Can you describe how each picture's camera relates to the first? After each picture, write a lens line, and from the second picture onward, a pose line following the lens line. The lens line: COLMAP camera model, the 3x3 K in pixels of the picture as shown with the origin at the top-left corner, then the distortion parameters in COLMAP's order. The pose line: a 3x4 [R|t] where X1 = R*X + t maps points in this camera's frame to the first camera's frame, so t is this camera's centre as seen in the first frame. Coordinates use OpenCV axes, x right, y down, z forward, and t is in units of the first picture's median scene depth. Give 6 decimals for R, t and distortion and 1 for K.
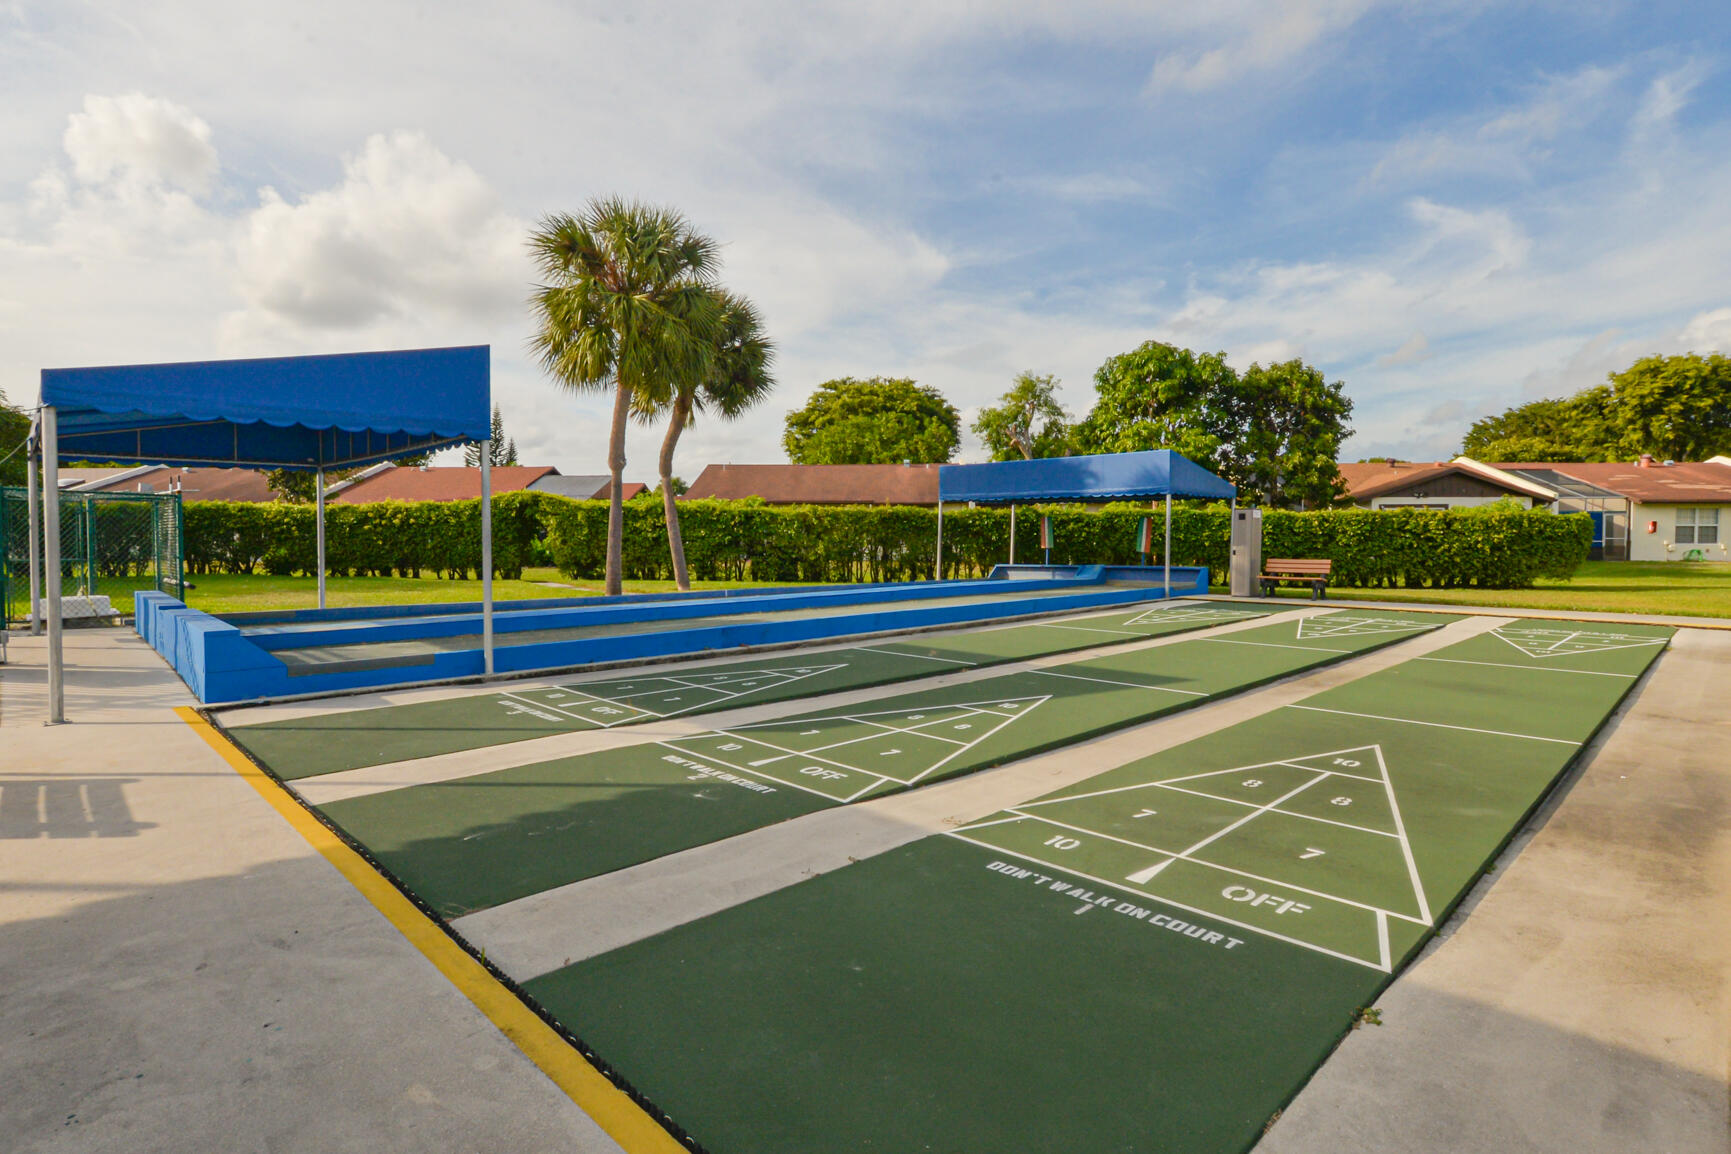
lens RADIAL K [[888.6, 0, 865.9], [0, 888.6, 580.0], [0, 0, 1]] dist [0.001139, 0.000295]
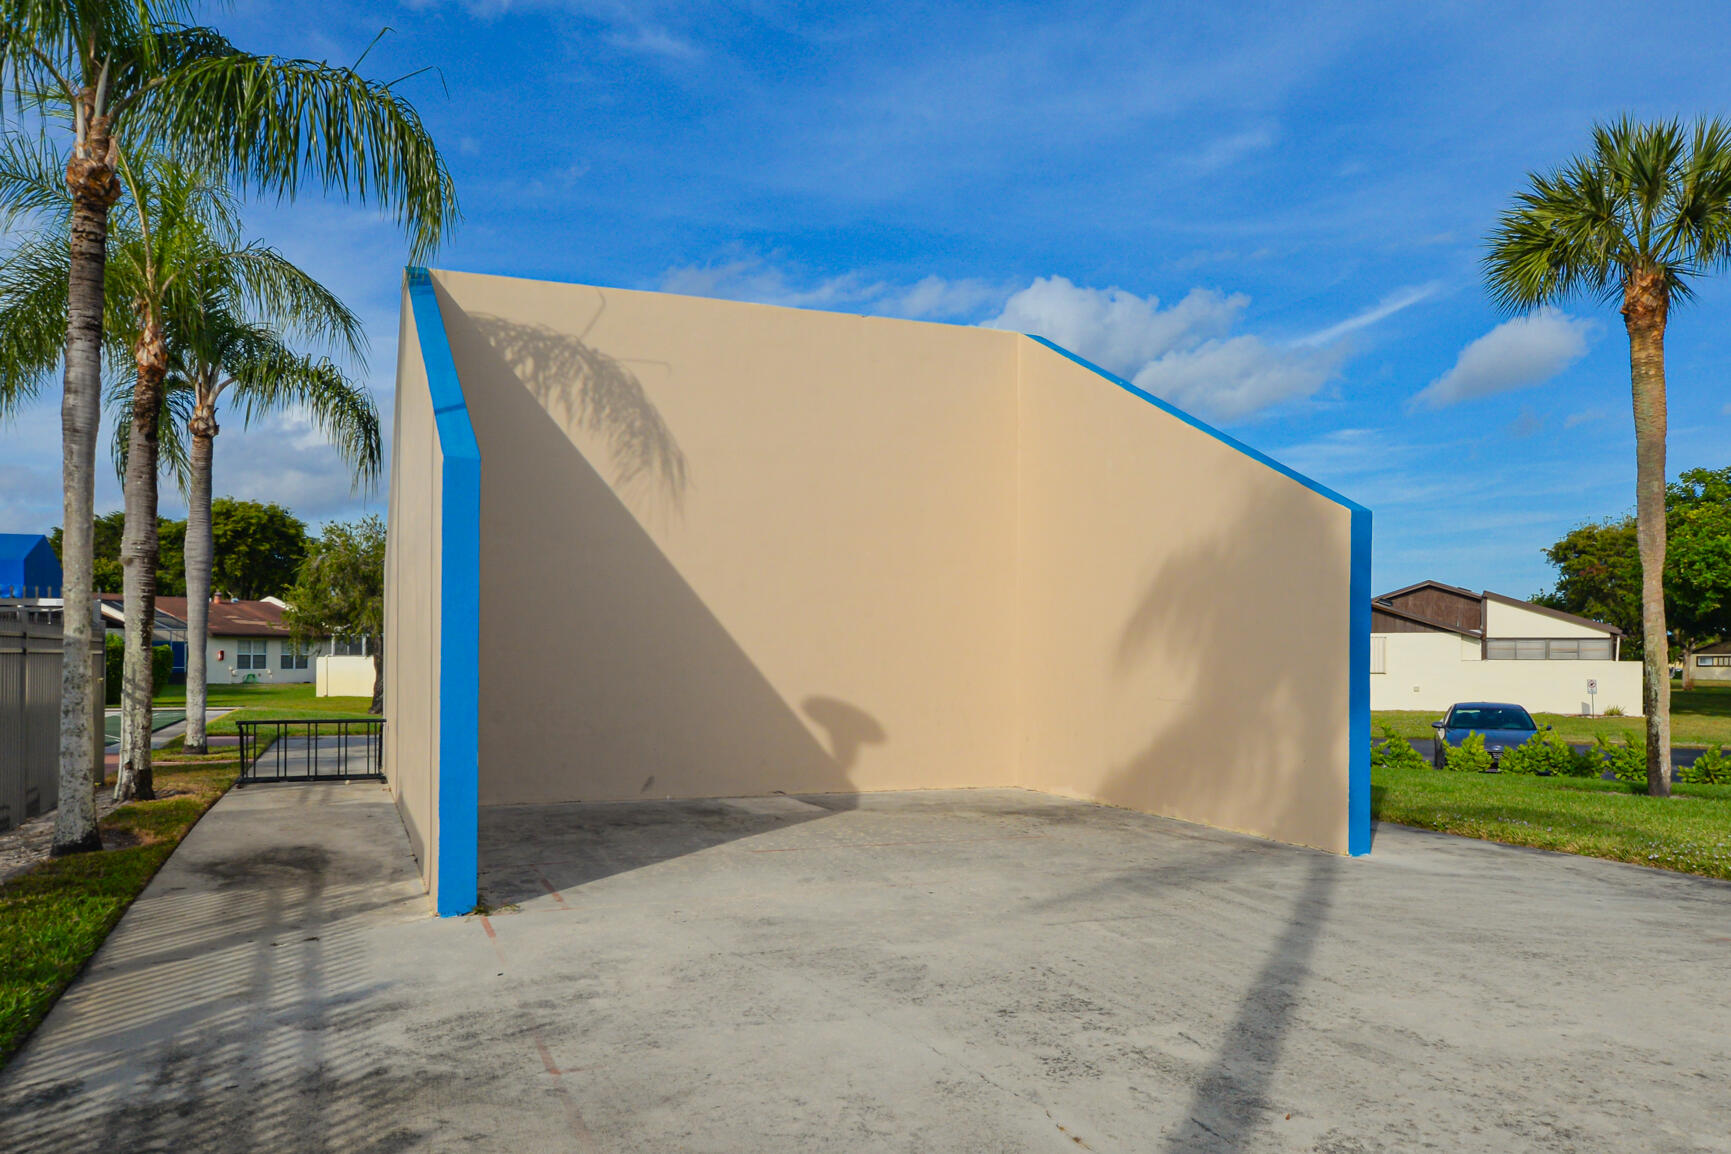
lens RADIAL K [[1253.1, 0, 866.1], [0, 1253.1, 586.3], [0, 0, 1]] dist [0.002272, 0.000620]
pose [[0.382221, 0.049664, 0.922735, -0.244858], [0.057823, 0.995312, -0.077522, 0.020331], [-0.922260, 0.082986, 0.377558, -0.316435]]
